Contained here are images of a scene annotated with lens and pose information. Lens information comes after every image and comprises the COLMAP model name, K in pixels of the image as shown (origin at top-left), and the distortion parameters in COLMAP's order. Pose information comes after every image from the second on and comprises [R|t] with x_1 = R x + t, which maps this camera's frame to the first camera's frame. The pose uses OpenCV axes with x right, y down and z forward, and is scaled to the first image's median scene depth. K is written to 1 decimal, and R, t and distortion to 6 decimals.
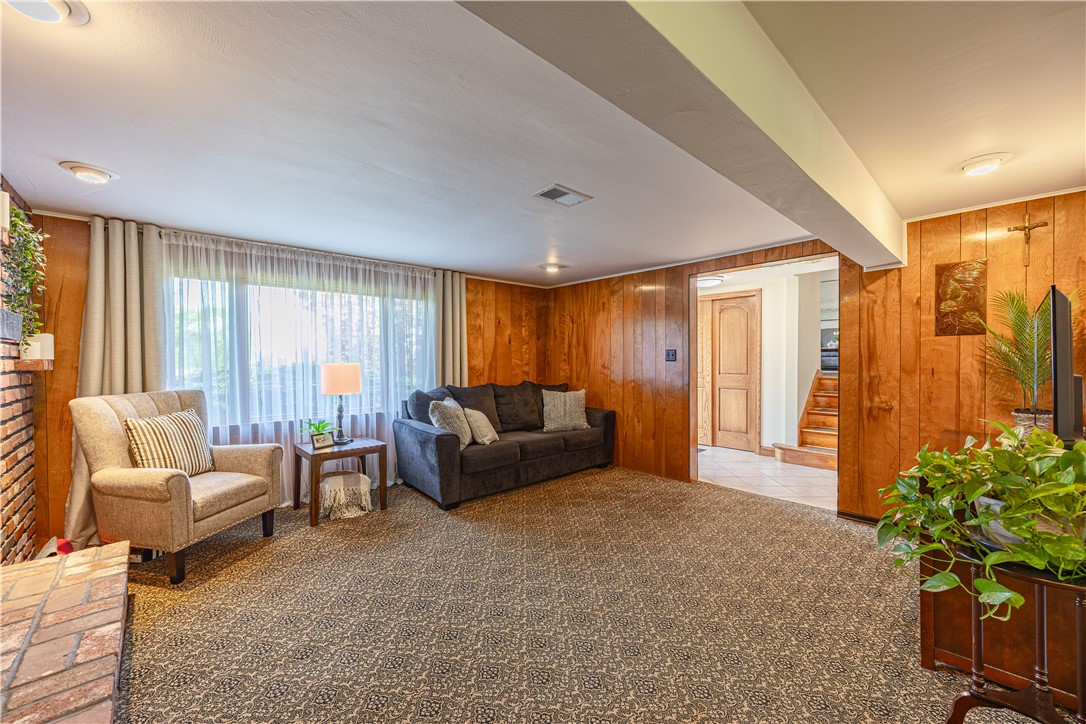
lens RADIAL K [[429.9, 0, 543.0], [0, 429.9, 362.0], [0, 0, 1]] dist [0.011590, 0.000082]
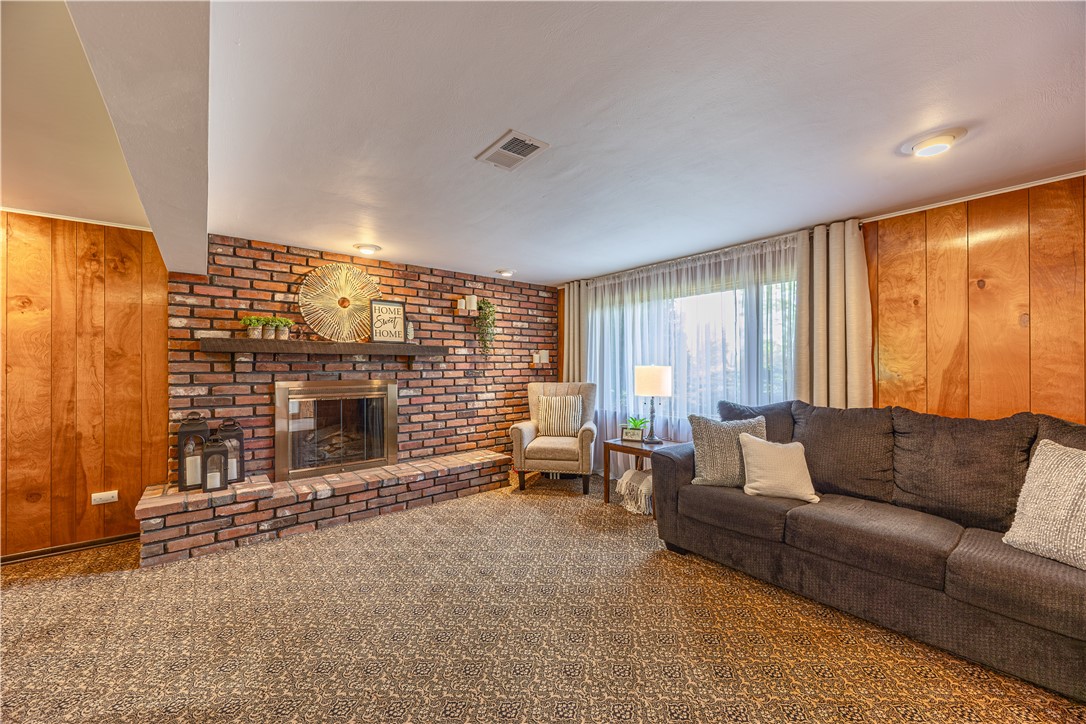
lens RADIAL K [[429.9, 0, 543.0], [0, 429.9, 362.0], [0, 0, 1]] dist [0.011590, 0.000082]
pose [[-0.074228, -0.001816, -0.997240, 0.636993], [-0.004890, 0.999987, -0.001457, -0.004733], [0.997229, 0.004768, -0.074236, 0.869708]]
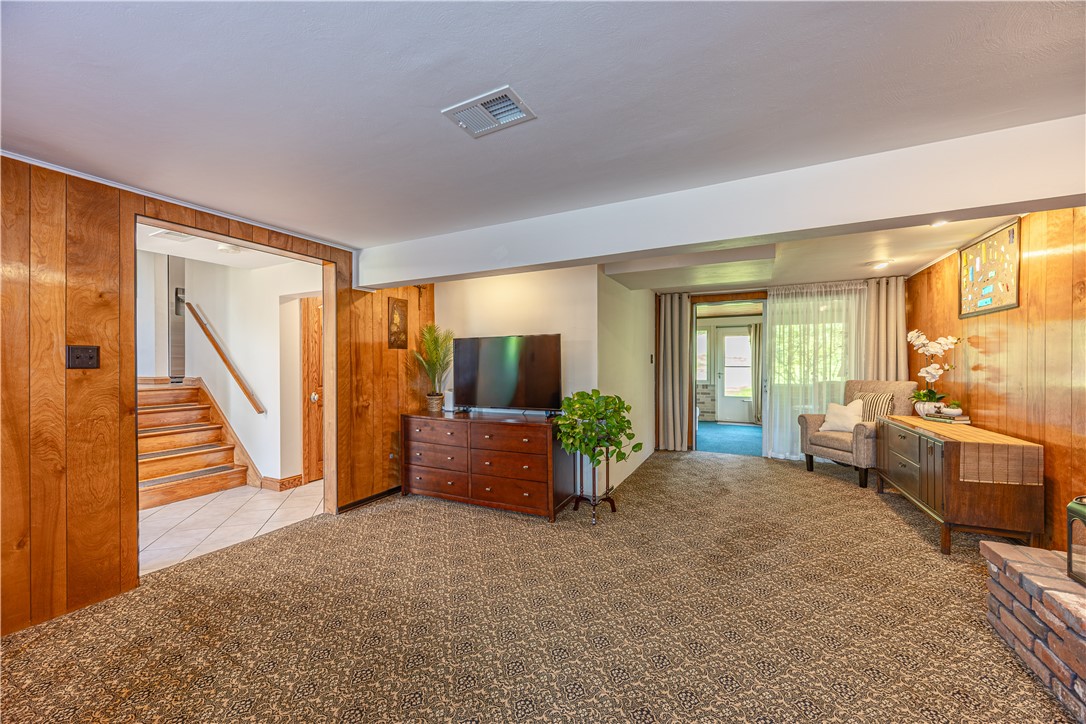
lens RADIAL K [[405.9, 0, 548.1], [0, 405.9, 366.1], [0, 0, 1]] dist [-0.001812, -0.000098]
pose [[-0.346635, 0.000000, 0.938000, -0.438407], [0.009670, 0.999947, 0.003573, -0.002701], [-0.937950, 0.010309, -0.346617, 0.884951]]
